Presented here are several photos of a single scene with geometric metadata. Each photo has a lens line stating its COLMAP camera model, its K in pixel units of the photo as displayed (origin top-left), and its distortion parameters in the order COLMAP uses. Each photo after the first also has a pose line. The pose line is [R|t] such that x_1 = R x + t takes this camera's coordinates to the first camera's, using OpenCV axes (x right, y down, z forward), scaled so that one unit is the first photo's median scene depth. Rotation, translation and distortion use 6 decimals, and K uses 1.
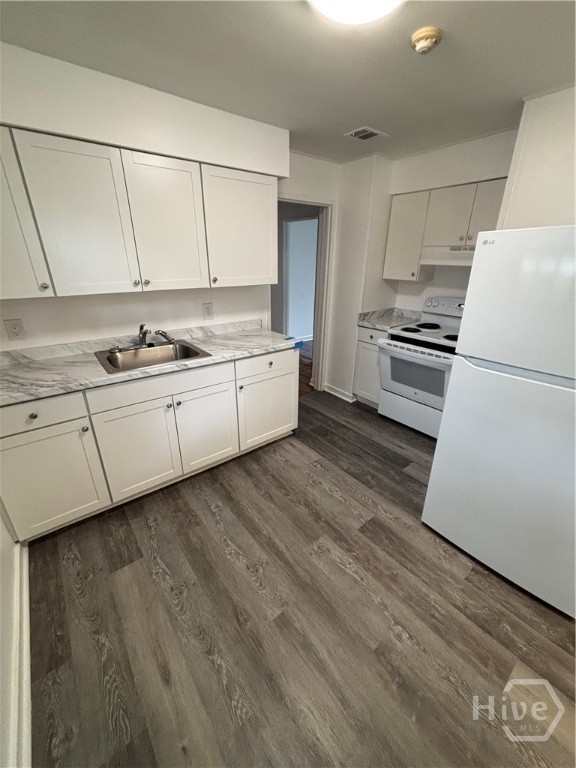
lens RADIAL K [[310.8, 0, 285.4], [0, 310.8, 382.5], [0, 0, 1]] dist [-0.003288, 0.001957]
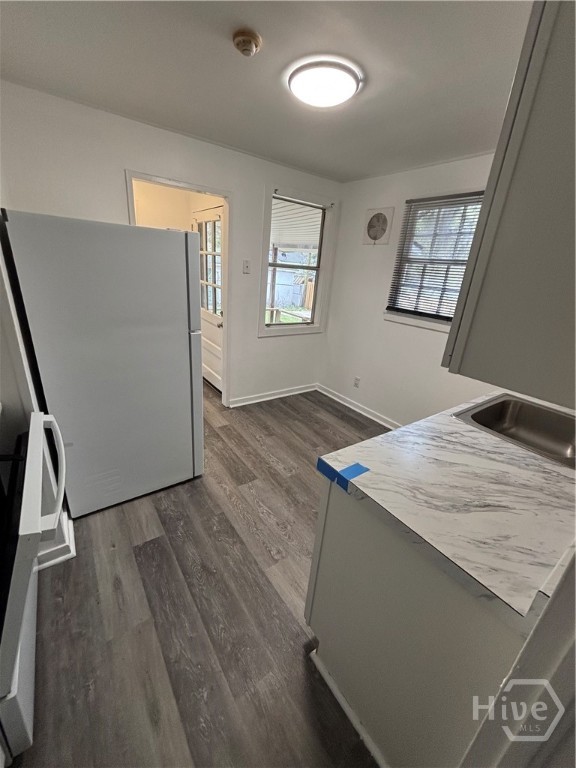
lens RADIAL K [[310.8, 0, 290.7], [0, 310.8, 386.0], [0, 0, 1]] dist [-0.003288, 0.001957]
pose [[-0.995637, -0.093295, 0.001815, 0.140337], [-0.067115, 0.729488, 0.680693, -0.671964], [-0.064829, 0.677602, -0.732566, 1.717296]]
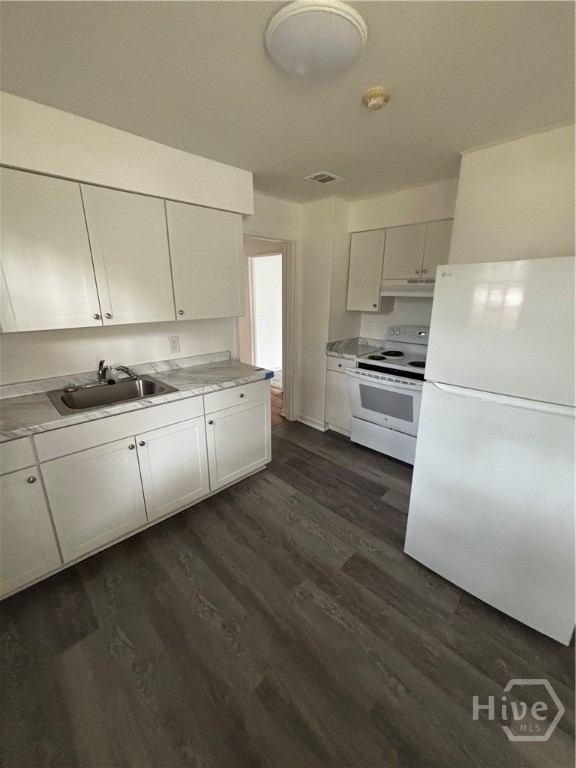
lens RADIAL K [[310.8, 0, 286.0], [0, 310.8, 380.9], [0, 0, 1]] dist [-0.003288, 0.001957]
pose [[0.993959, -0.036102, 0.103648, -0.008781], [0.046315, 0.994119, -0.097889, -0.008573], [-0.099504, 0.102098, 0.989785, 0.027529]]
